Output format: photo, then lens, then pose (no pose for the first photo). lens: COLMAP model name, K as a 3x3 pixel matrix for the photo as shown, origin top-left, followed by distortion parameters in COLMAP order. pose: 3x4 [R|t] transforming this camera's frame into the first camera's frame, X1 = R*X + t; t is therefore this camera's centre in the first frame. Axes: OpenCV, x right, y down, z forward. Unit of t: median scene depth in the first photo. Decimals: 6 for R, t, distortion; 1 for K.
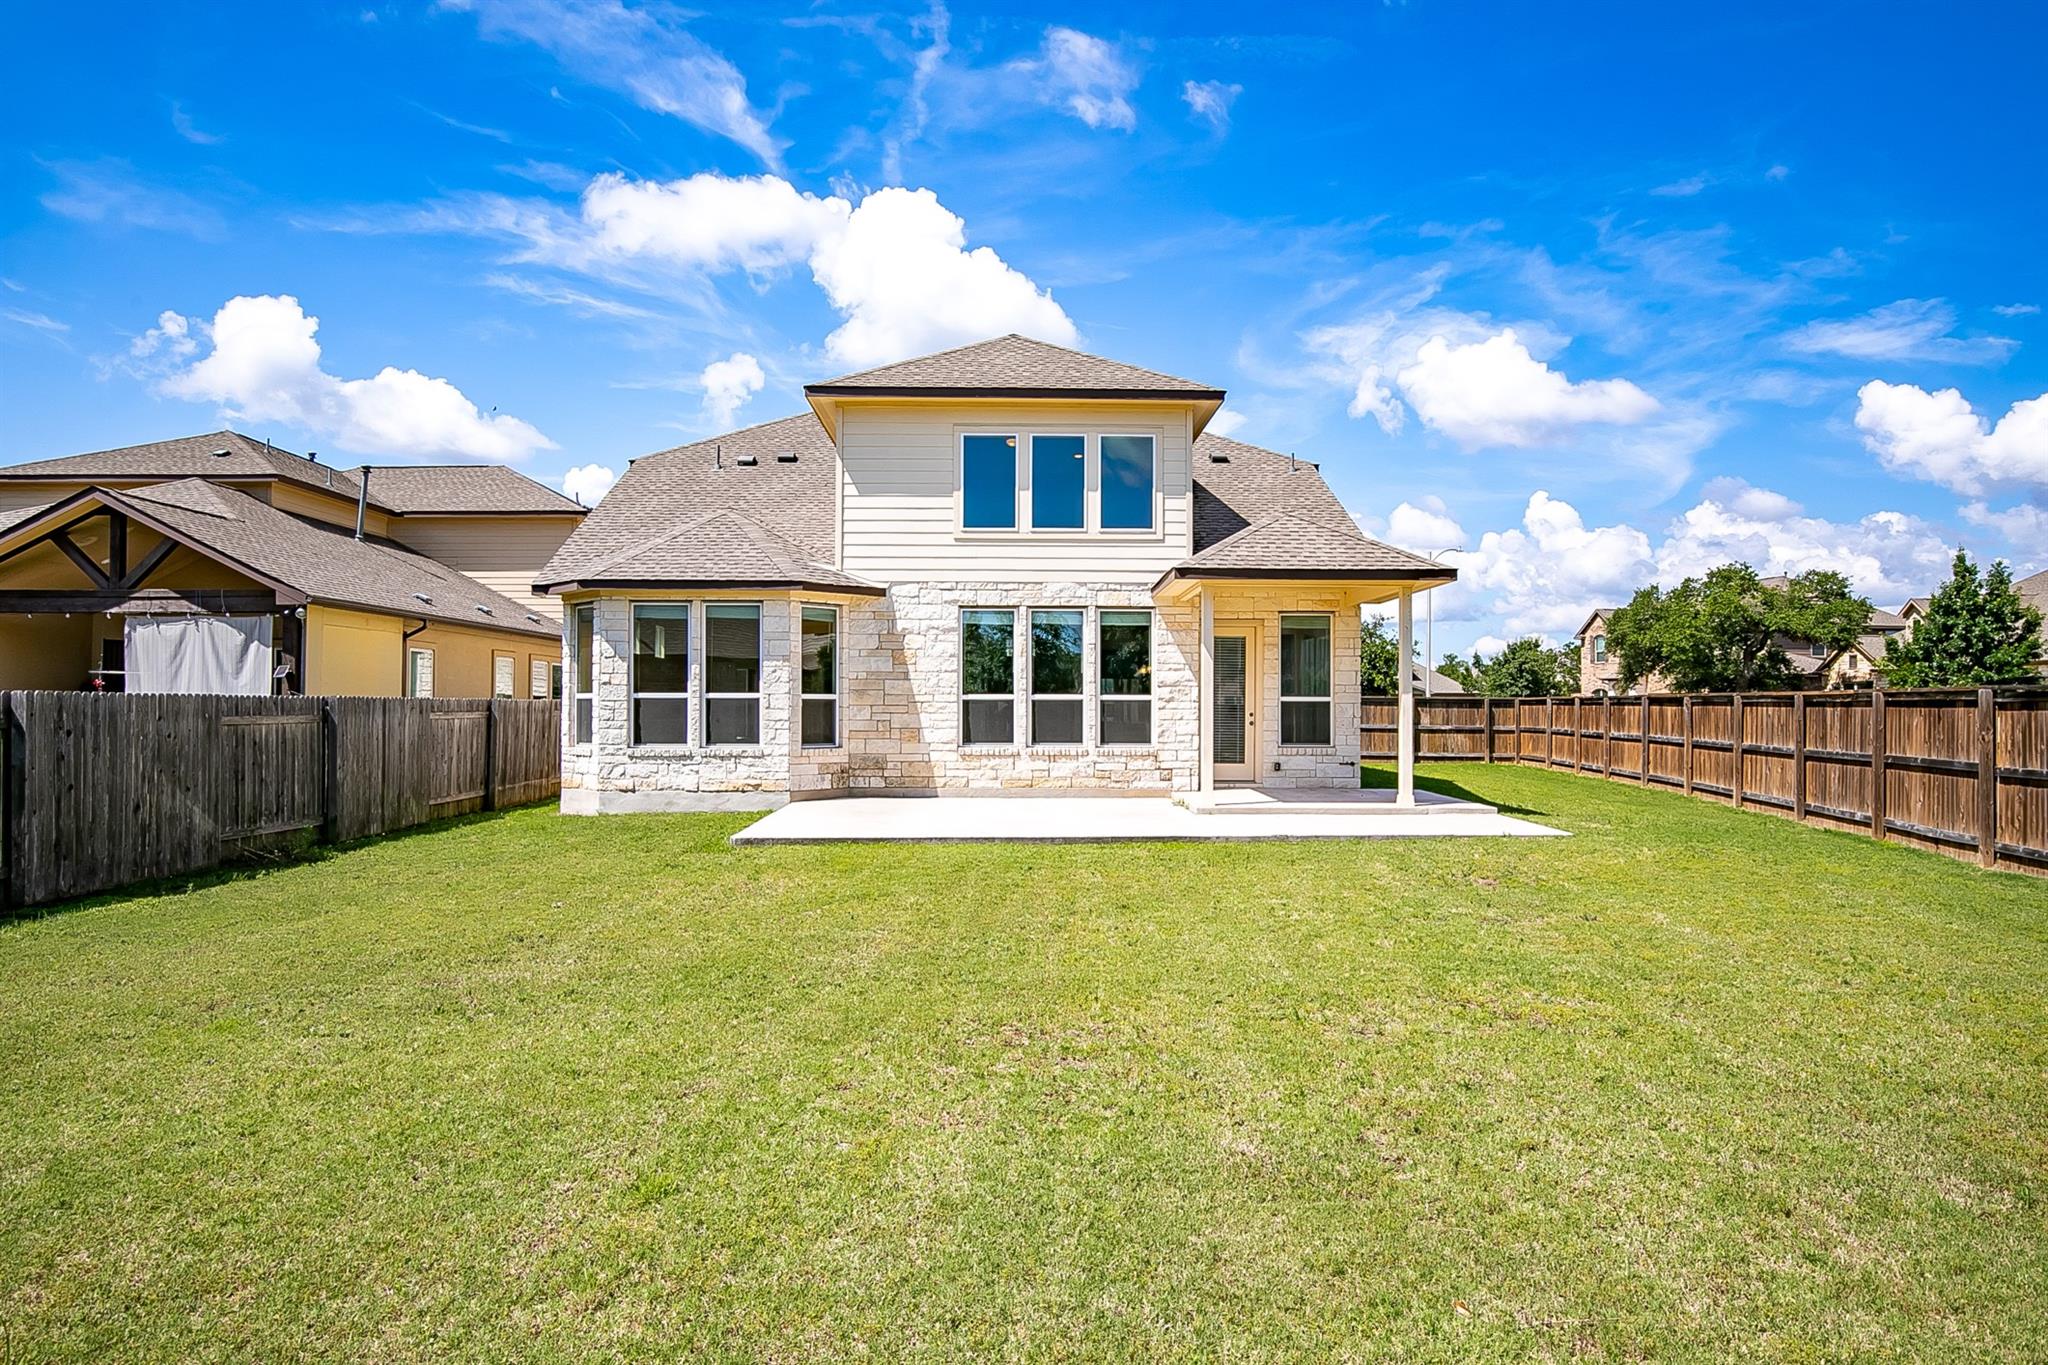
lens RADIAL K [[1173.9, 0, 1035.3], [0, 1173.9, 696.7], [0, 0, 1]] dist [-0.003744, -0.004416]
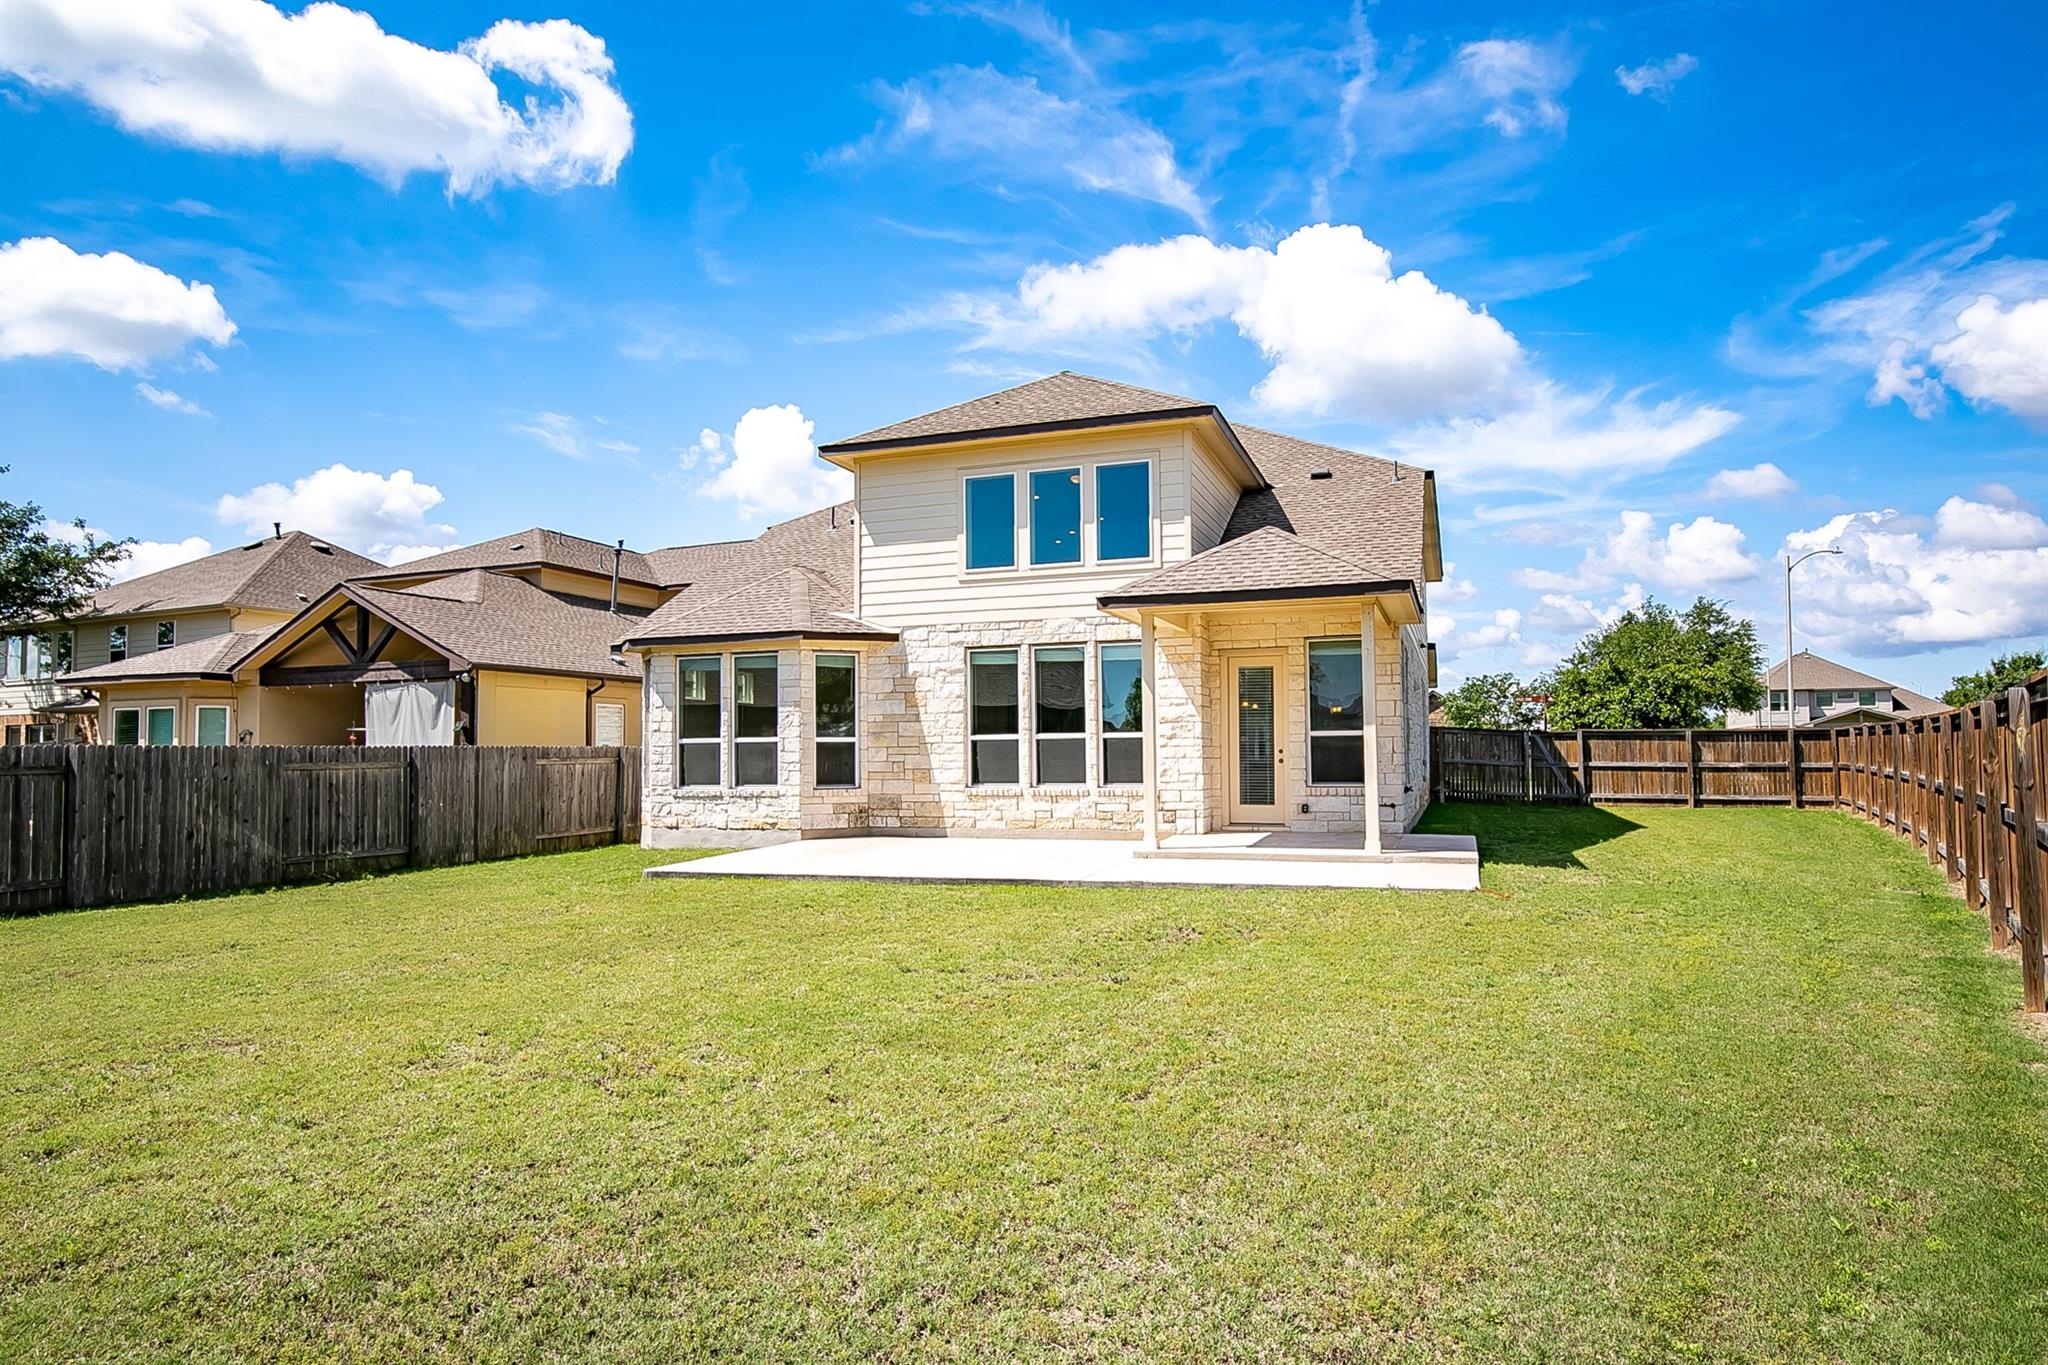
lens RADIAL K [[1173.9, 0, 1049.5], [0, 1173.9, 715.6], [0, 0, 1]] dist [-0.003744, -0.004416]
pose [[0.937778, -0.023788, -0.346419, 0.350332], [0.016076, 0.999555, -0.025120, 0.007762], [0.346862, 0.017988, 0.937743, 0.081843]]
